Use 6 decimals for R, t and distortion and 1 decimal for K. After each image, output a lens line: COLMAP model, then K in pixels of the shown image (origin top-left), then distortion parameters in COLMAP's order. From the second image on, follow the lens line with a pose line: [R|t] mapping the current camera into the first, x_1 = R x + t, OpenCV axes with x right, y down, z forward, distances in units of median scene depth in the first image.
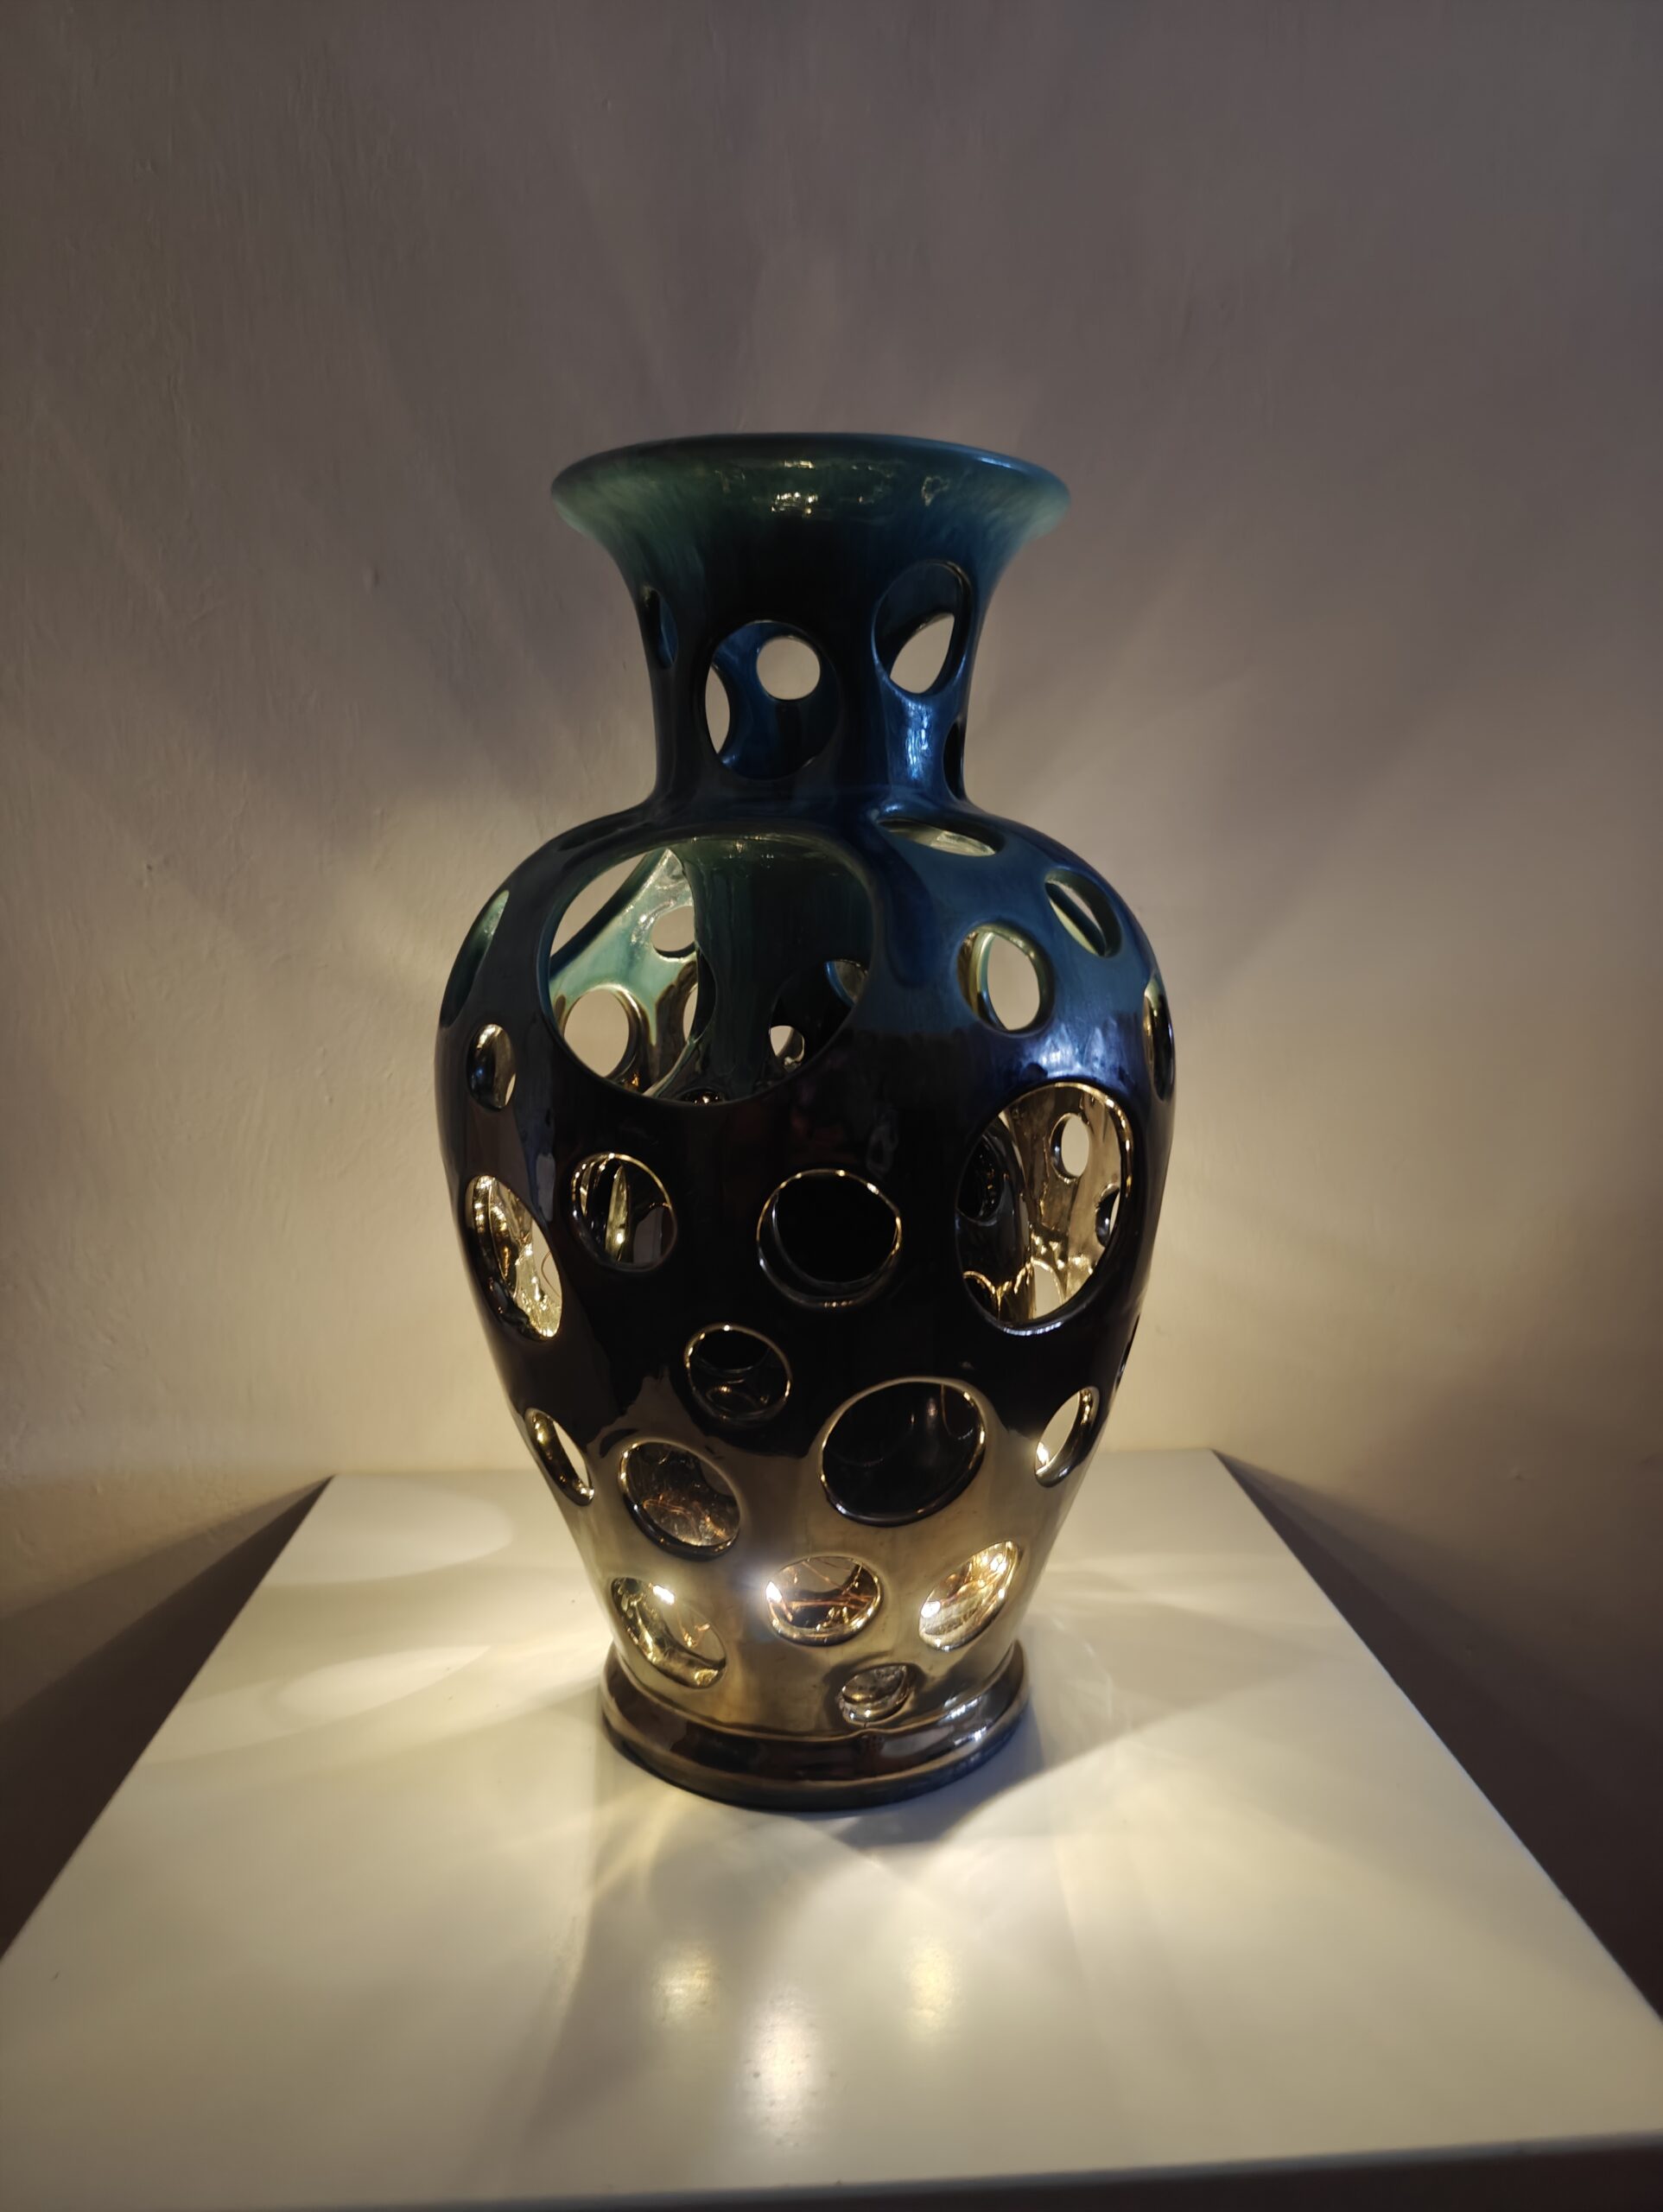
lens RADIAL K [[1471.1, 0, 846.6], [0, 1471.1, 1035.3], [0, 0, 1]] dist [0.008083, 0.002044]
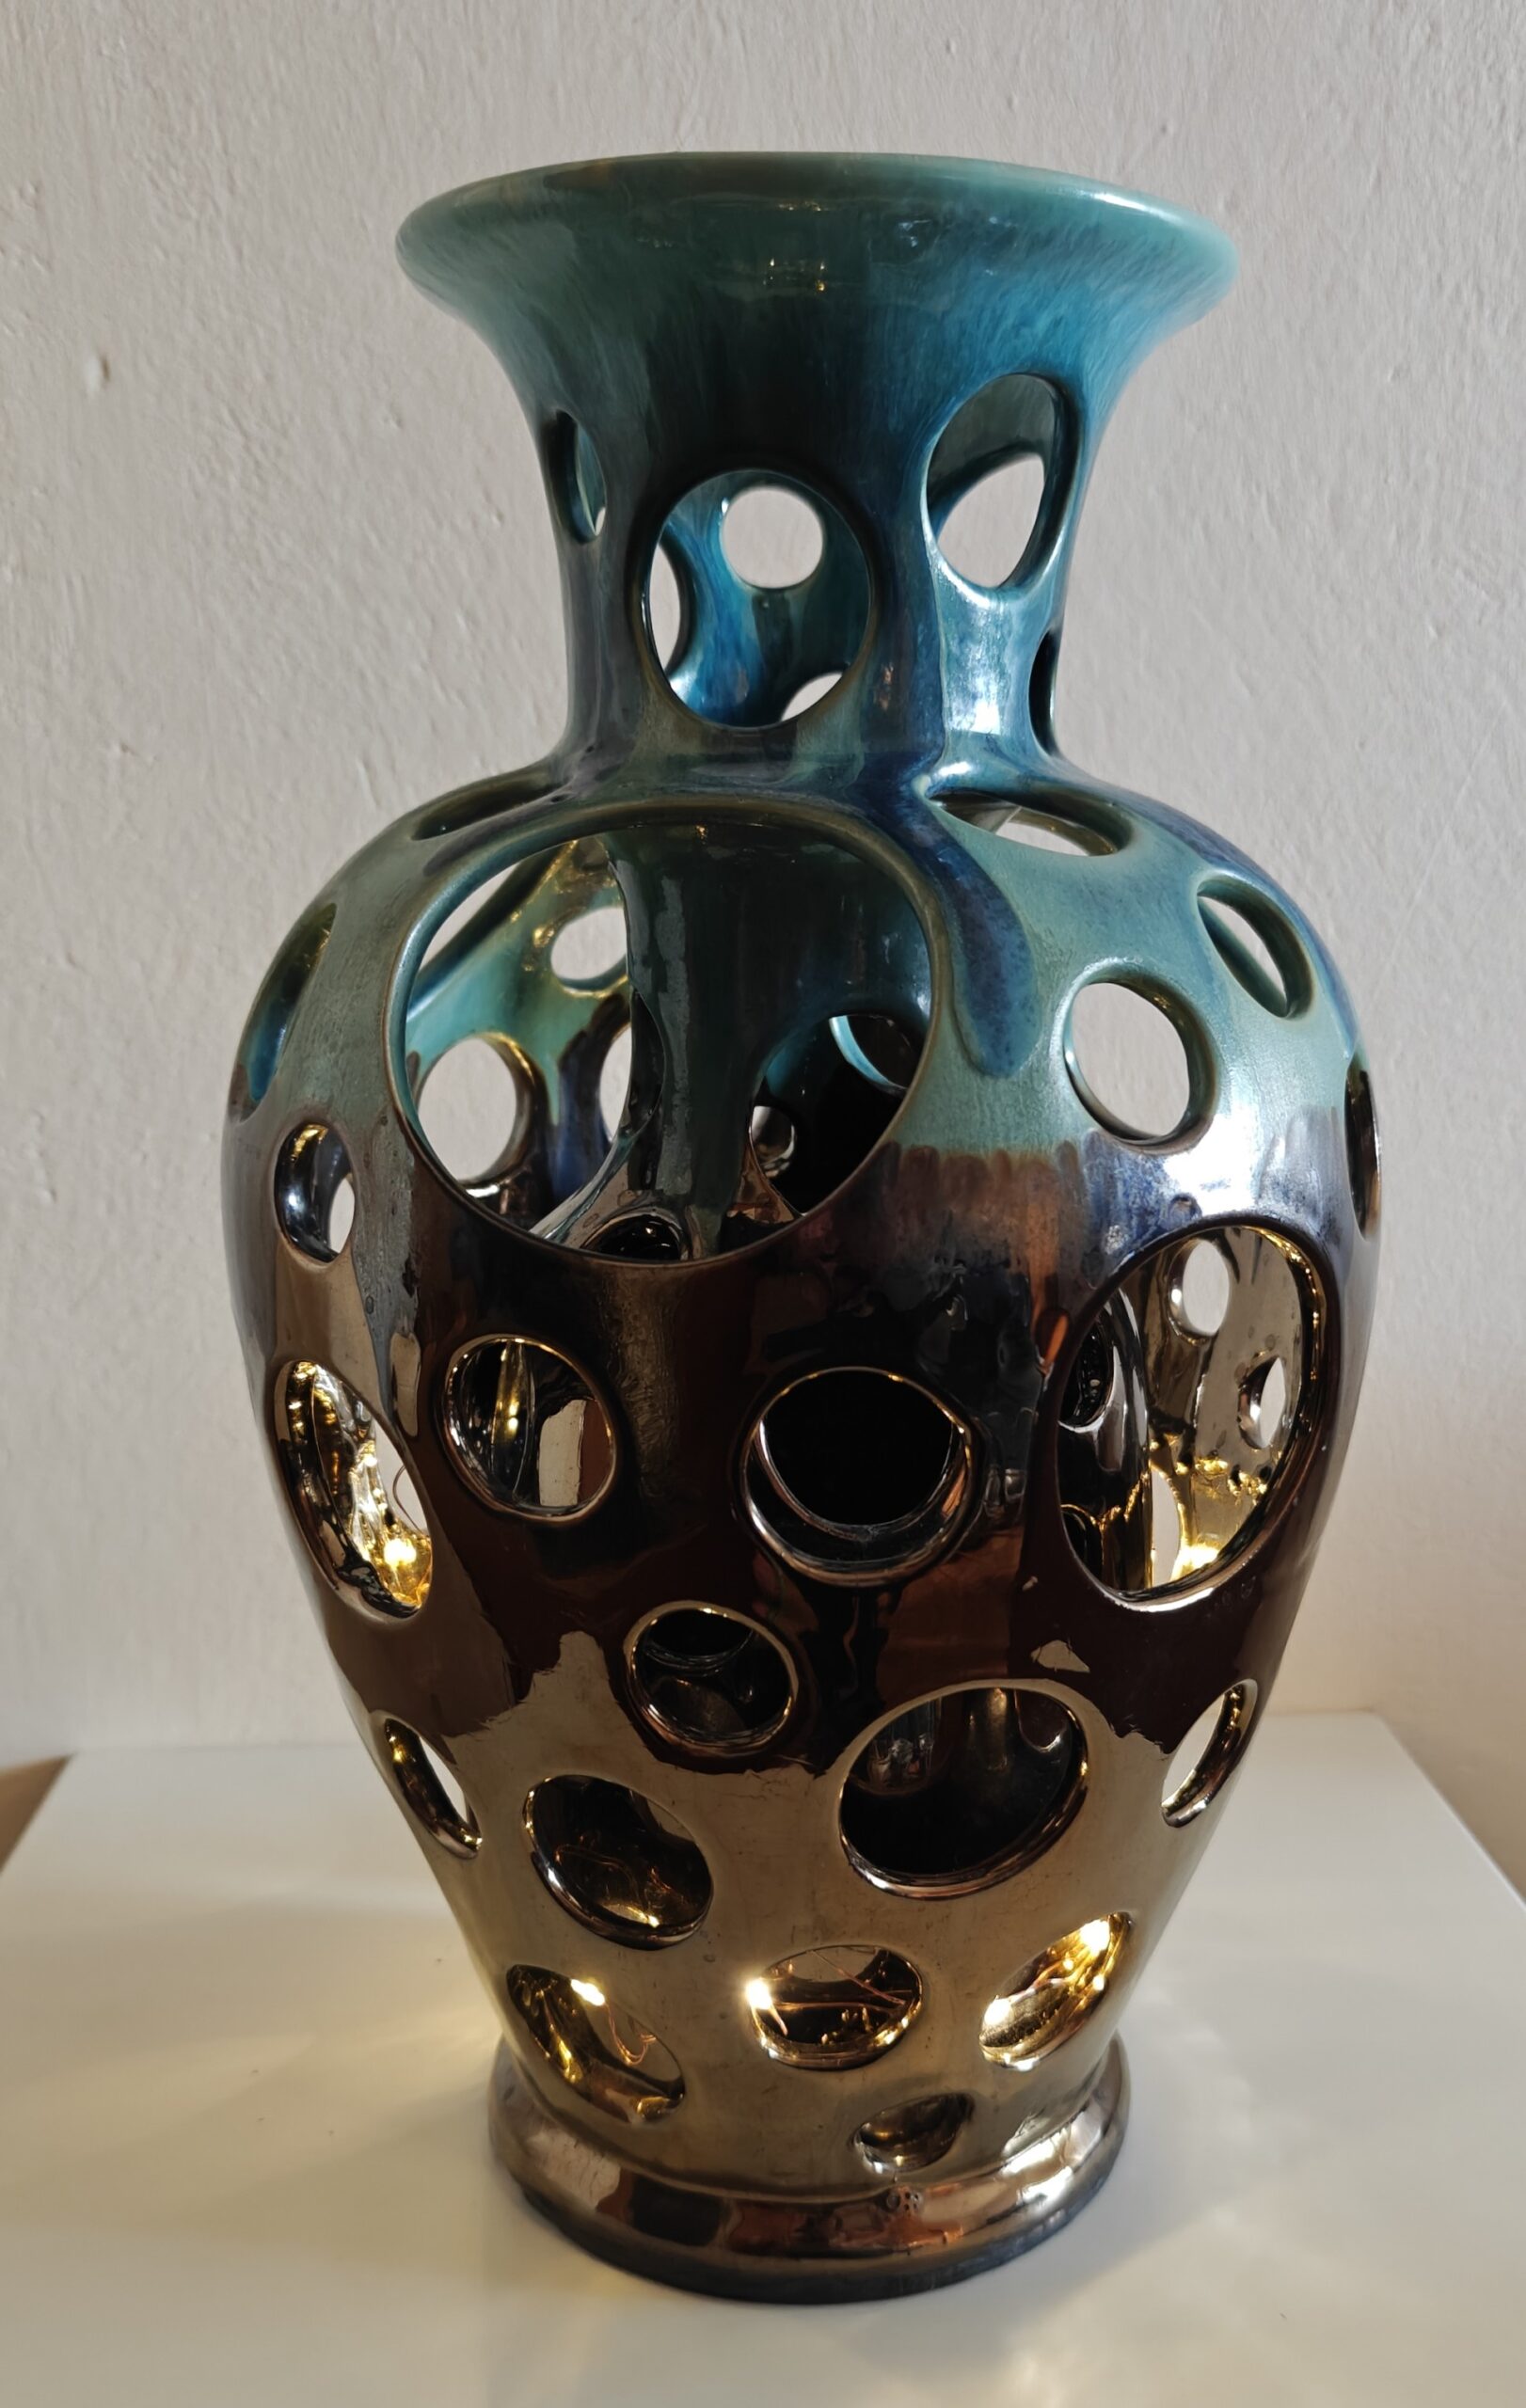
lens RADIAL K [[2099.4, 0, 815.4], [0, 2099.4, 1202.0], [0, 0, 1]] dist [-0.019213, 0.006690]
pose [[0.999795, 0.005970, 0.019334, -0.042480], [-0.007622, 0.996217, 0.086568, -0.049897], [-0.018744, -0.086697, 0.996058, 0.098750]]
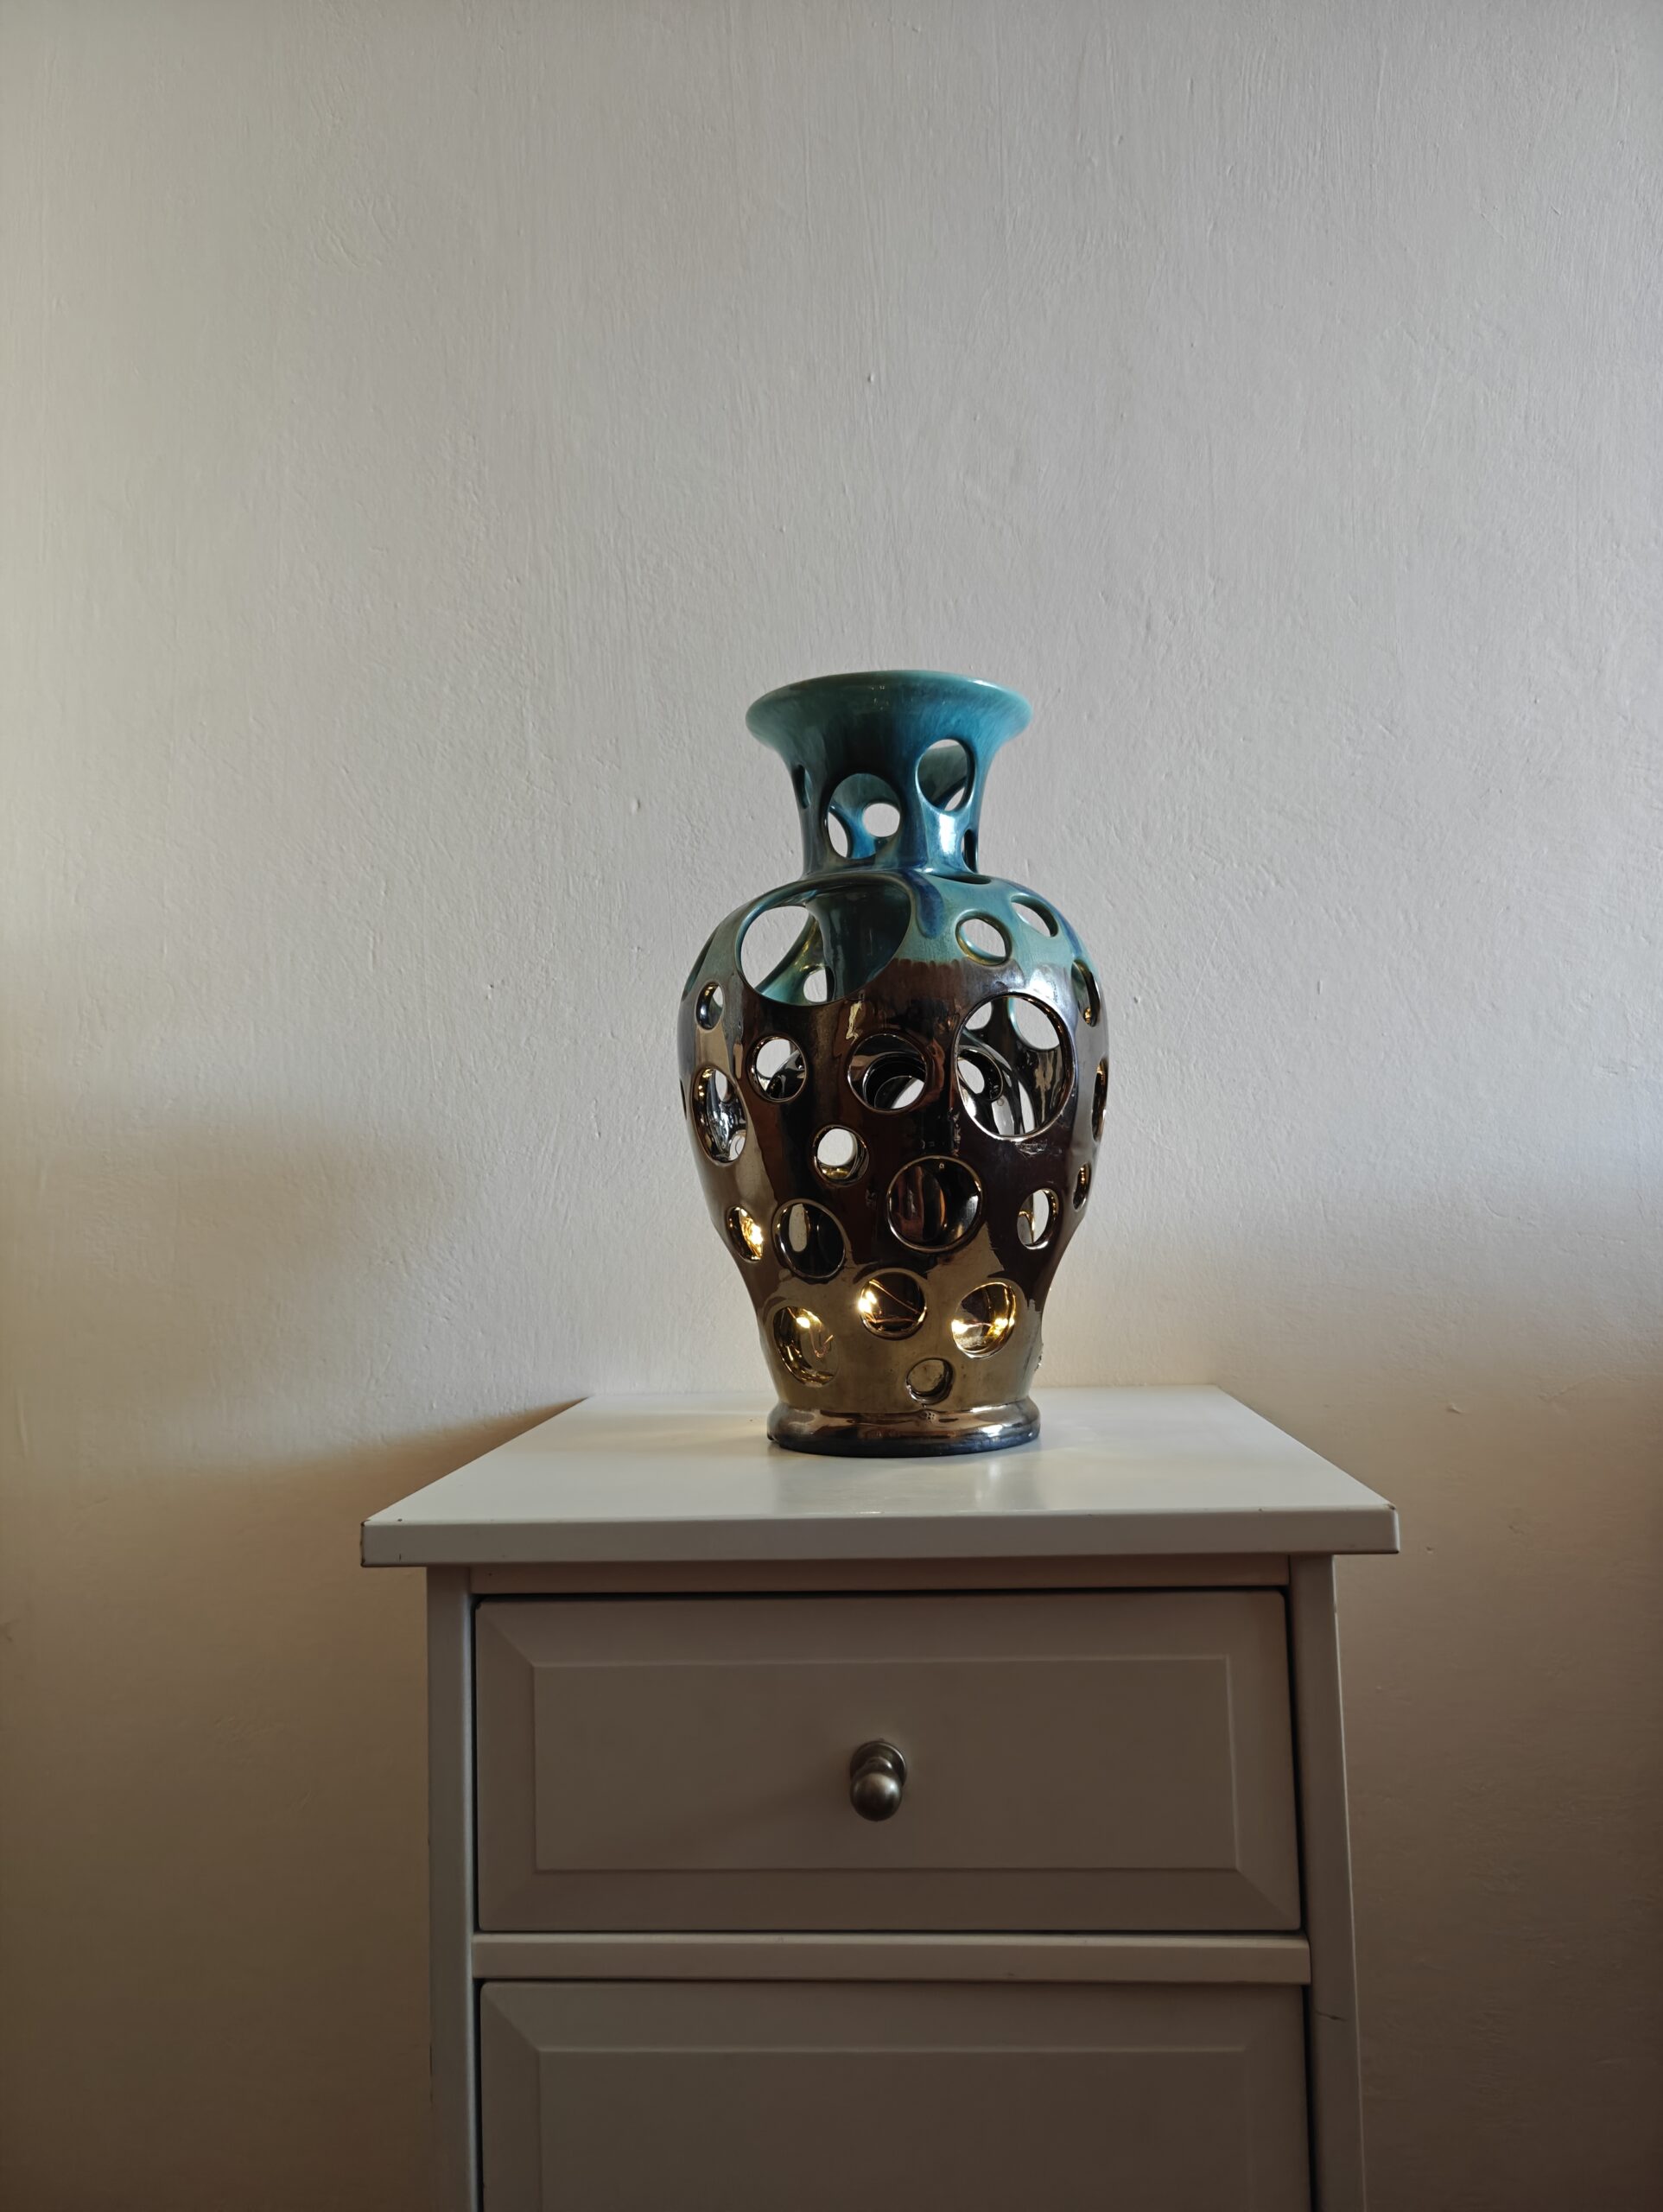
lens RADIAL K [[1546.7, 0, 831.5], [0, 1546.7, 1106.0], [0, 0, 1]] dist [0.003035, -0.000219]
pose [[0.990212, -0.022999, -0.137662, 0.165274], [-0.004566, 0.980465, -0.196642, 0.501208], [0.139495, 0.195346, 0.970763, -0.794941]]
